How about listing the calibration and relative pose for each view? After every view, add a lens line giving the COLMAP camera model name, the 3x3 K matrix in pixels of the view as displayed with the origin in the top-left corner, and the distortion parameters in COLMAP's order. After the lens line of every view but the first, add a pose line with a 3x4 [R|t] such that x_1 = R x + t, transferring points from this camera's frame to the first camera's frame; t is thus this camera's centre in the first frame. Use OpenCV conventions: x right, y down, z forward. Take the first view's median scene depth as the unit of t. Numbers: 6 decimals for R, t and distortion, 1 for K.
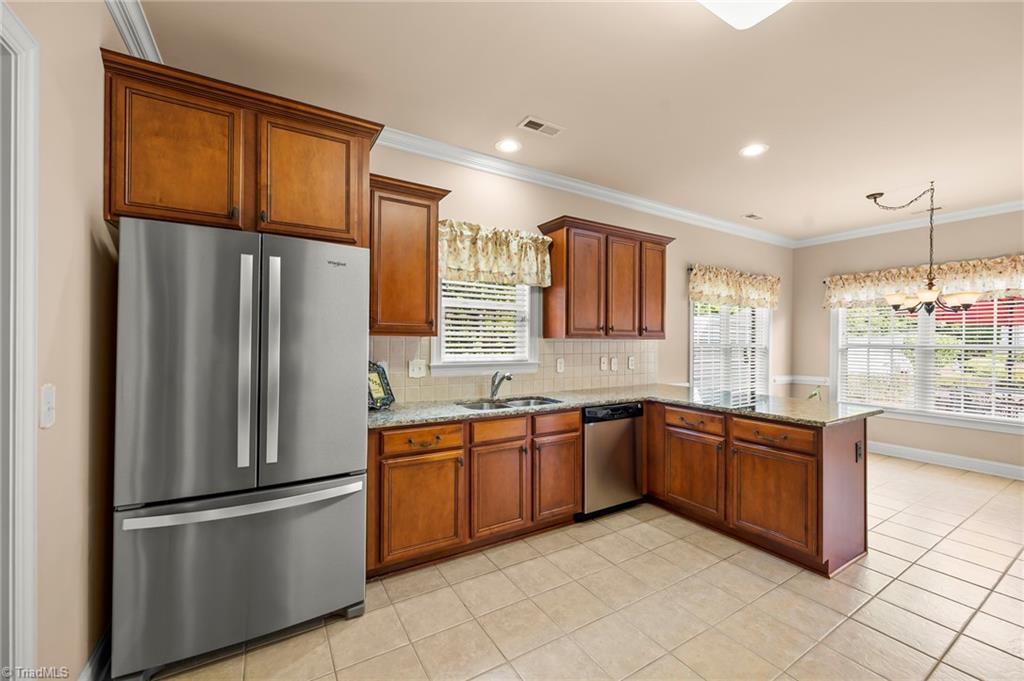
lens RADIAL K [[408.5, 0, 513.1], [0, 408.5, 341.8], [0, 0, 1]] dist [-0.001176, -0.000113]
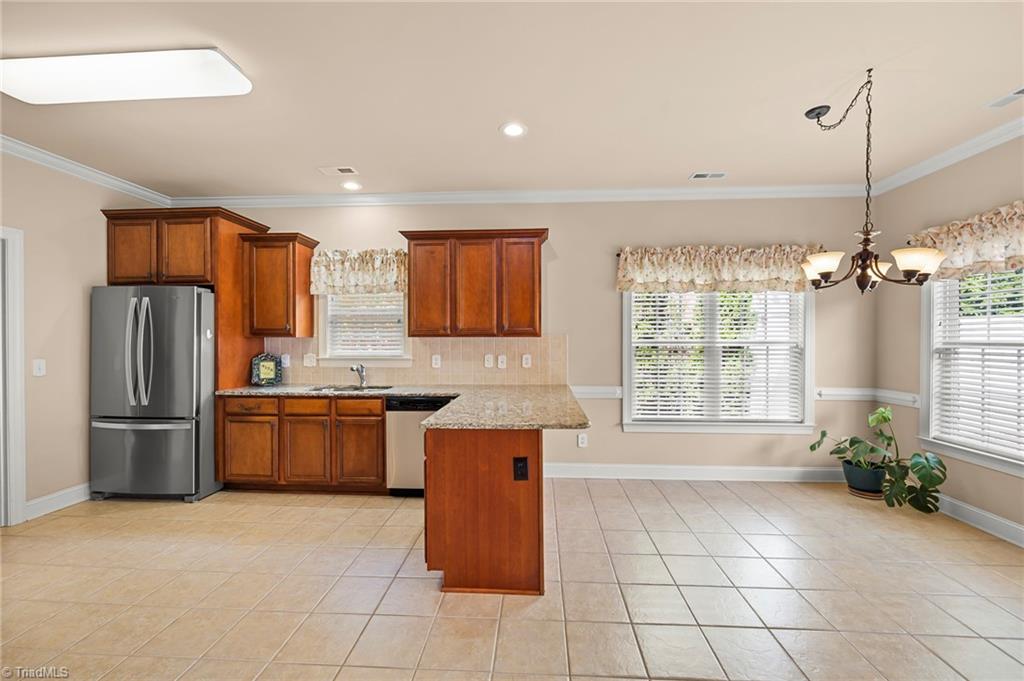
lens RADIAL K [[408.5, 0, 513.1], [0, 408.5, 341.8], [0, 0, 1]] dist [-0.001176, -0.000113]
pose [[0.819528, -0.000928, -0.573038, 1.034473], [0.006197, 0.999955, 0.007245, -0.002760], [0.573005, -0.009488, 0.819497, 0.230305]]
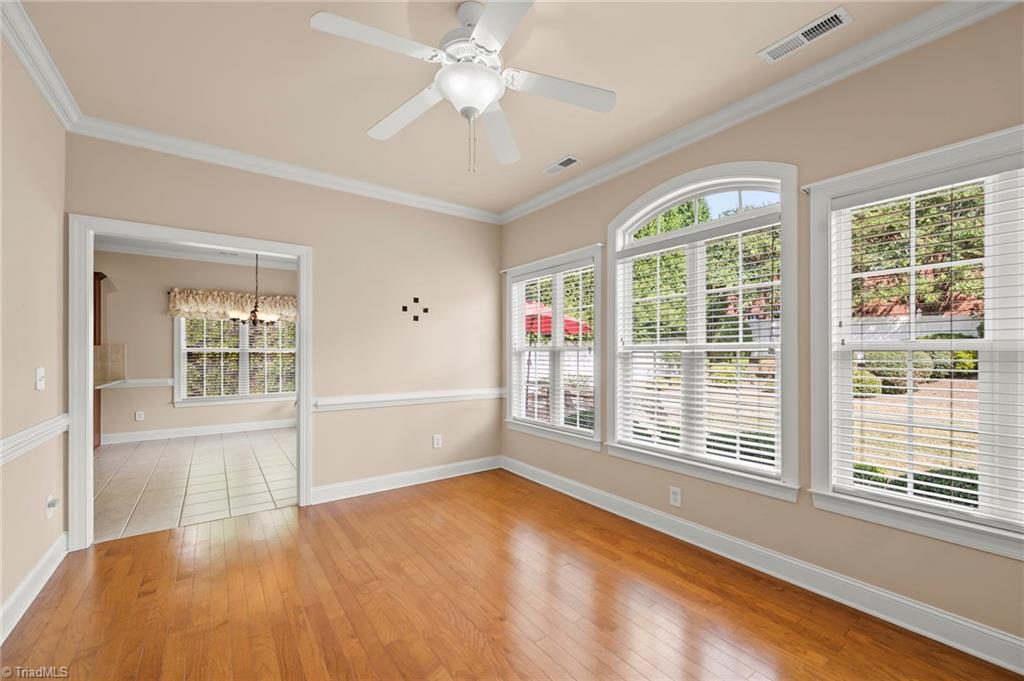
lens RADIAL K [[398.6, 0, 496.6], [0, 398.6, 362.6], [0, 0, 1]] dist [-0.035782, 0.000011]
pose [[0.994540, -0.008784, 0.103983, 1.932723], [0.005768, 0.999555, 0.029263, 0.025688], [-0.104194, -0.028503, 0.994148, -0.549071]]
